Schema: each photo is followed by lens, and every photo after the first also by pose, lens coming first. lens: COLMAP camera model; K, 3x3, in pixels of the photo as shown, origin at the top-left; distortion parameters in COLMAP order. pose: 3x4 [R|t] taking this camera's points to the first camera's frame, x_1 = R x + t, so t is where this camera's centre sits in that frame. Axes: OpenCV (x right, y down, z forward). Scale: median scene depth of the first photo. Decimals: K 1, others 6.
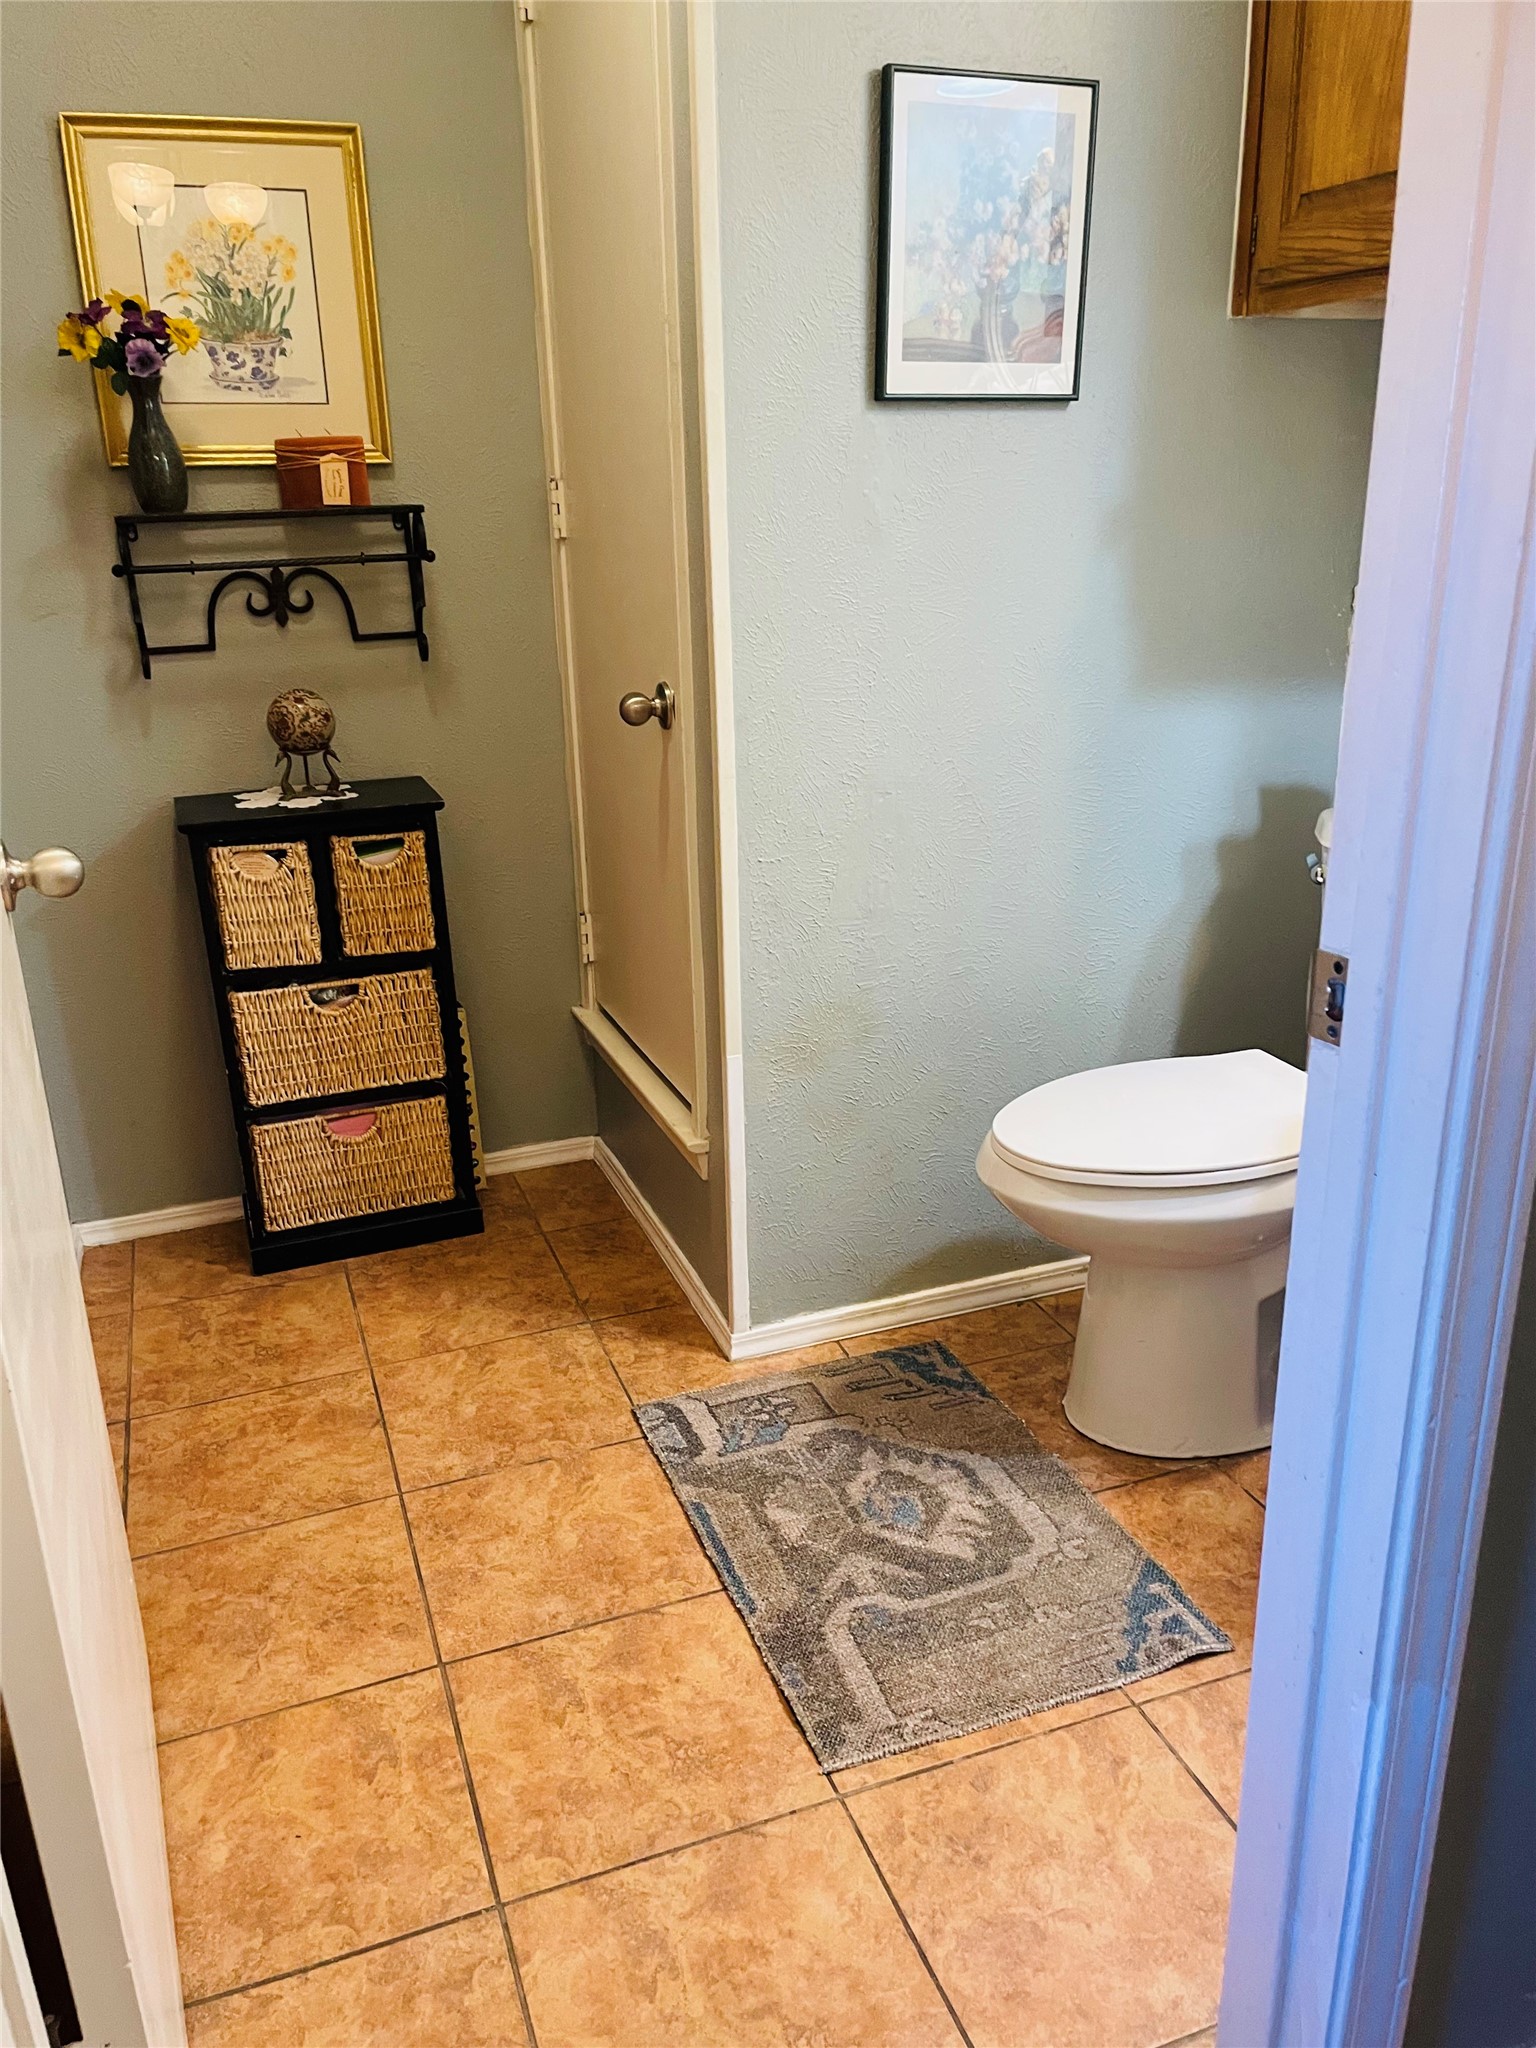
lens RADIAL K [[1601.1, 0, 727.2], [0, 1601.1, 1061.6], [0, 0, 1]] dist [0.097595, -0.129515]
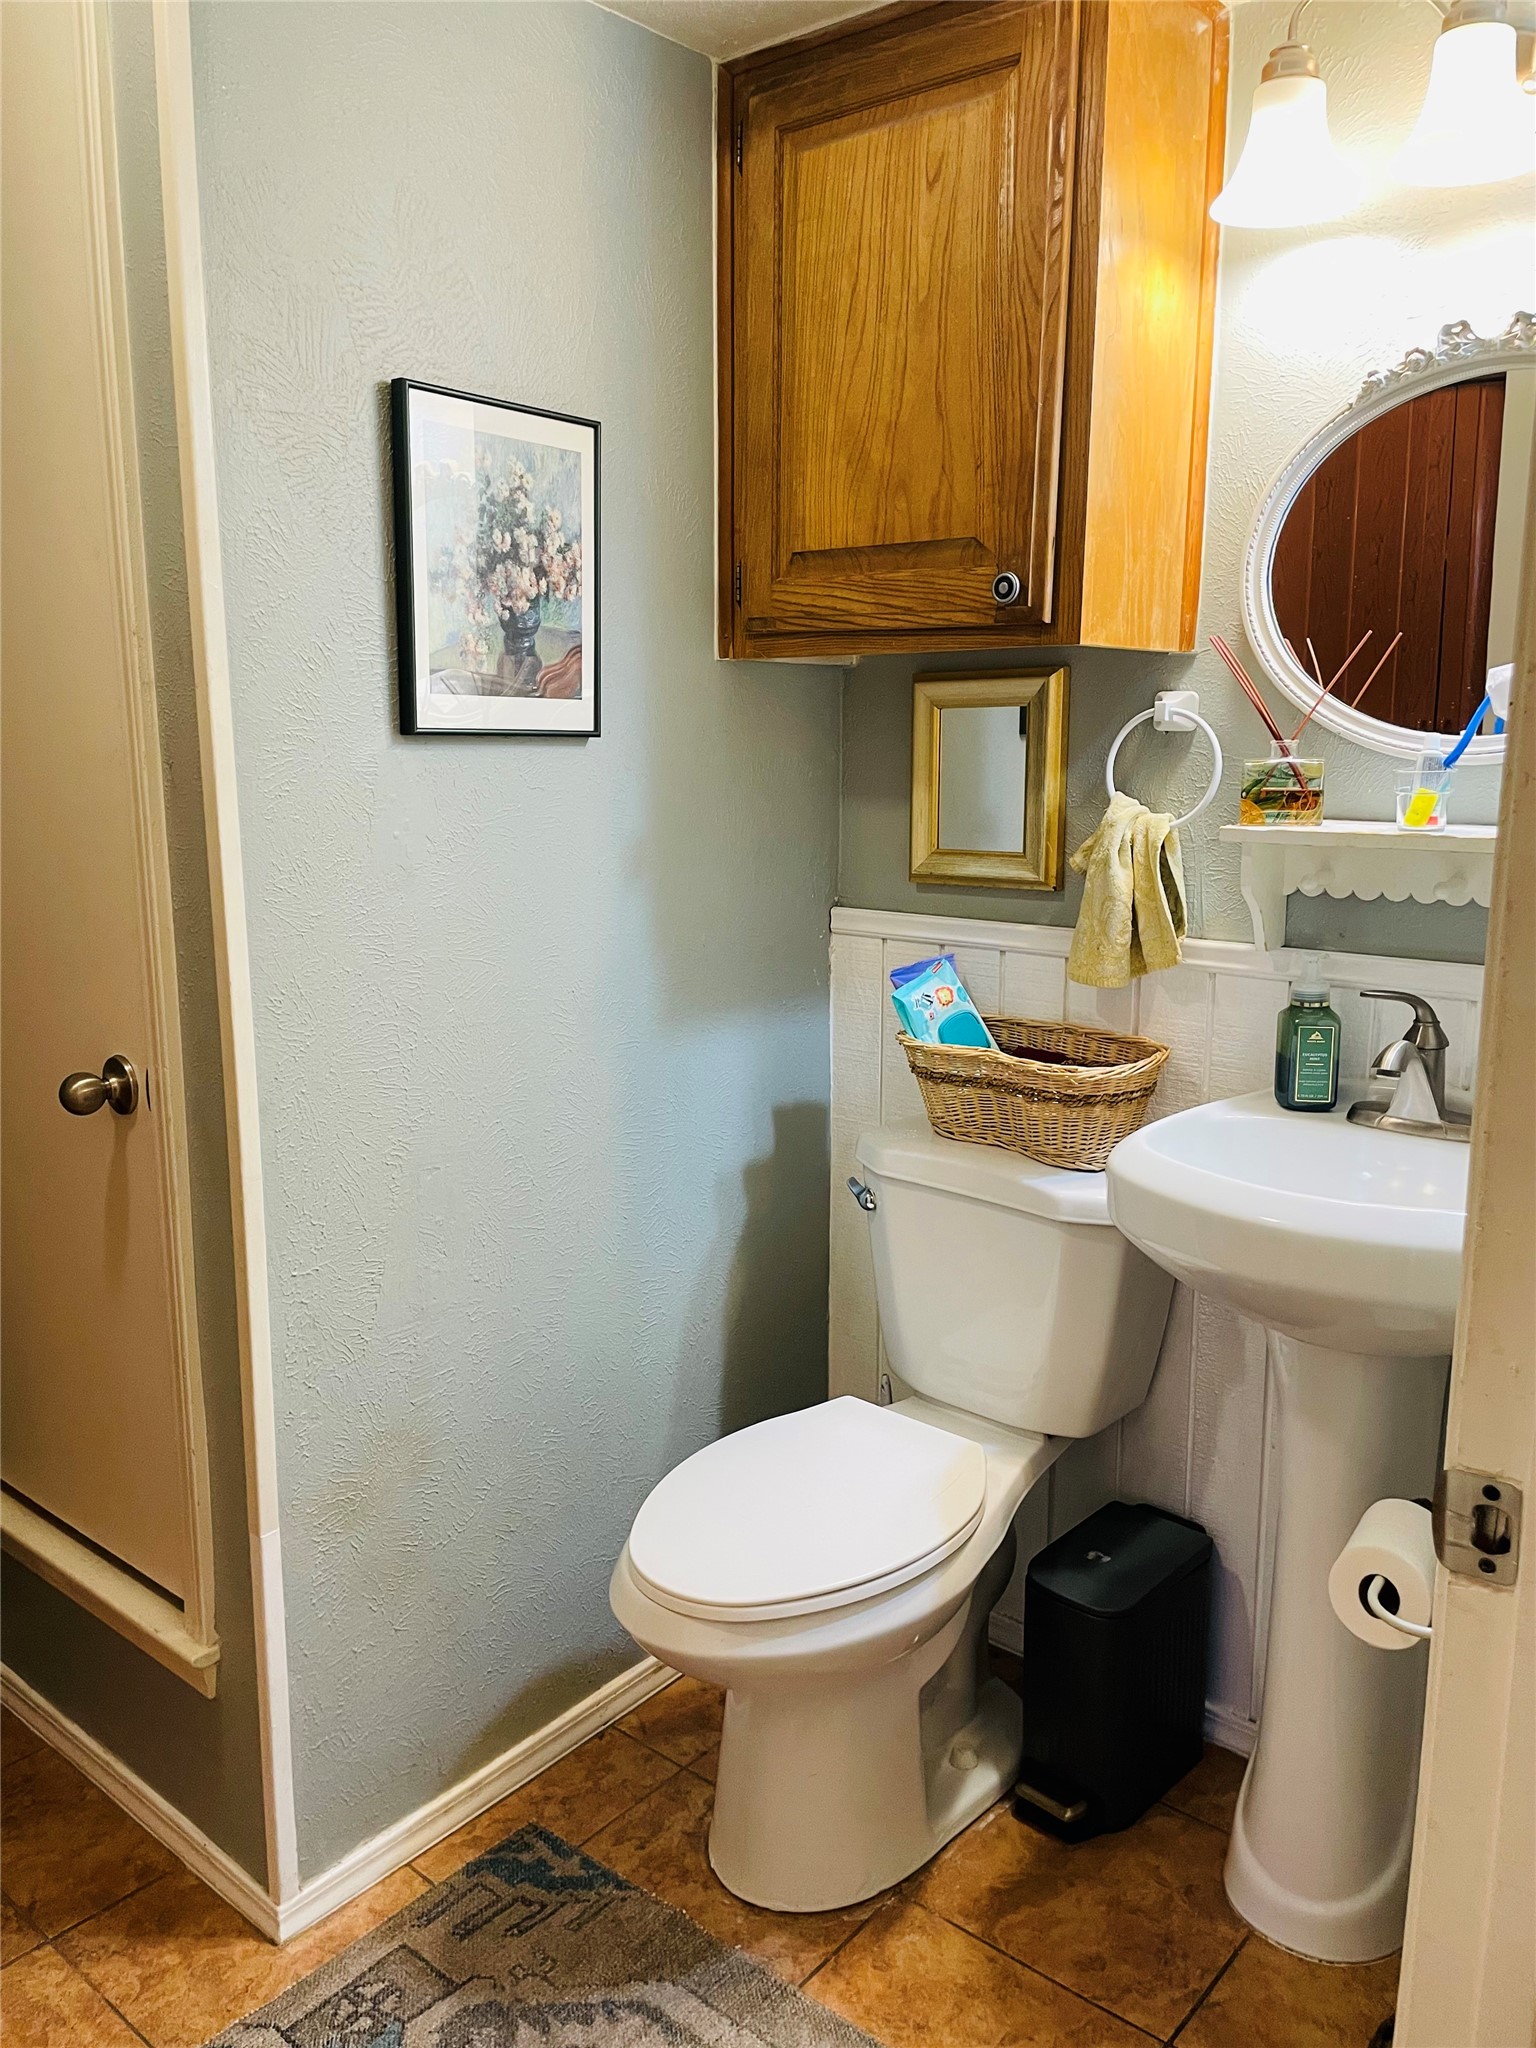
lens RADIAL K [[1601.1, 0, 780.0], [0, 1601.1, 1010.0], [0, 0, 1]] dist [0.097595, -0.129515]
pose [[0.859999, -0.065444, 0.506081, -0.170084], [0.149337, 0.980601, -0.126967, -0.118803], [-0.487954, 0.184768, 0.853089, 0.188471]]
